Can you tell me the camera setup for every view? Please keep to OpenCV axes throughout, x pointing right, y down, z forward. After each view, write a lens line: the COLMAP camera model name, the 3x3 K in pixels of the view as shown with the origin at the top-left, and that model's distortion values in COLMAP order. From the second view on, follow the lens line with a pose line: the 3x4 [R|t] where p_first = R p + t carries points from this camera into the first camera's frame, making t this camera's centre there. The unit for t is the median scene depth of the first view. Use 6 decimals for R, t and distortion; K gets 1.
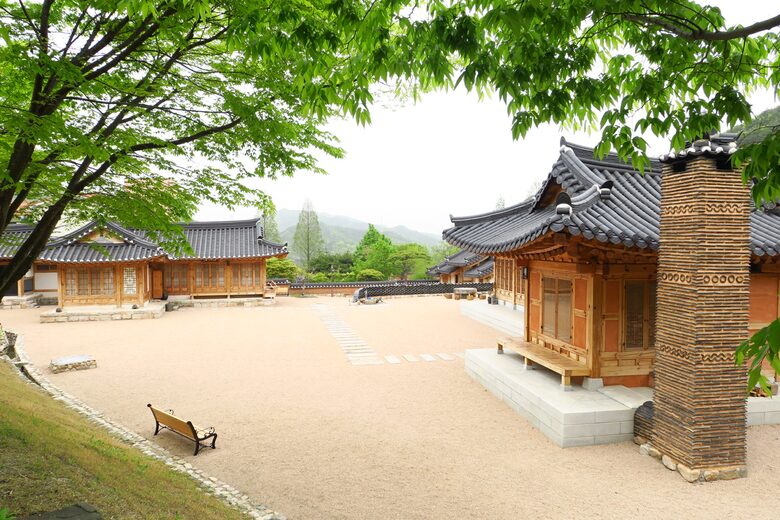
lens RADIAL K [[599.5, 0, 389.1], [0, 599.5, 257.6], [0, 0, 1]] dist [0.014589, 0.005209]
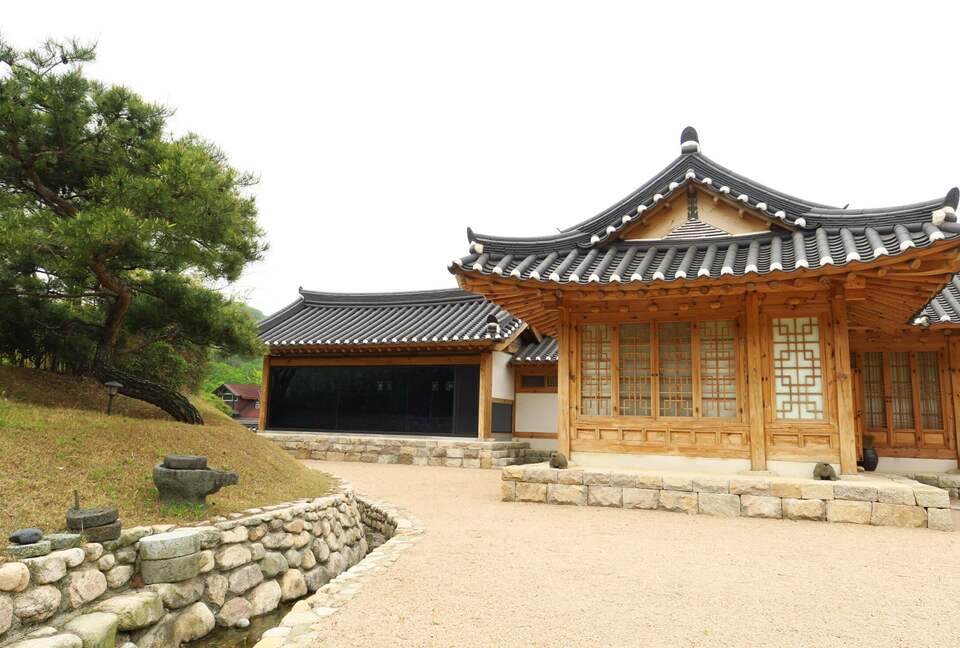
lens RADIAL K [[697.9, 0, 477.1], [0, 697.9, 323.3], [0, 0, 1]] dist [0.003375, -0.000242]
pose [[0.809879, -0.064155, -0.583079, -0.369766], [-0.049857, 0.982876, -0.177394, 0.080935], [0.584475, 0.172739, 0.792812, 0.680931]]
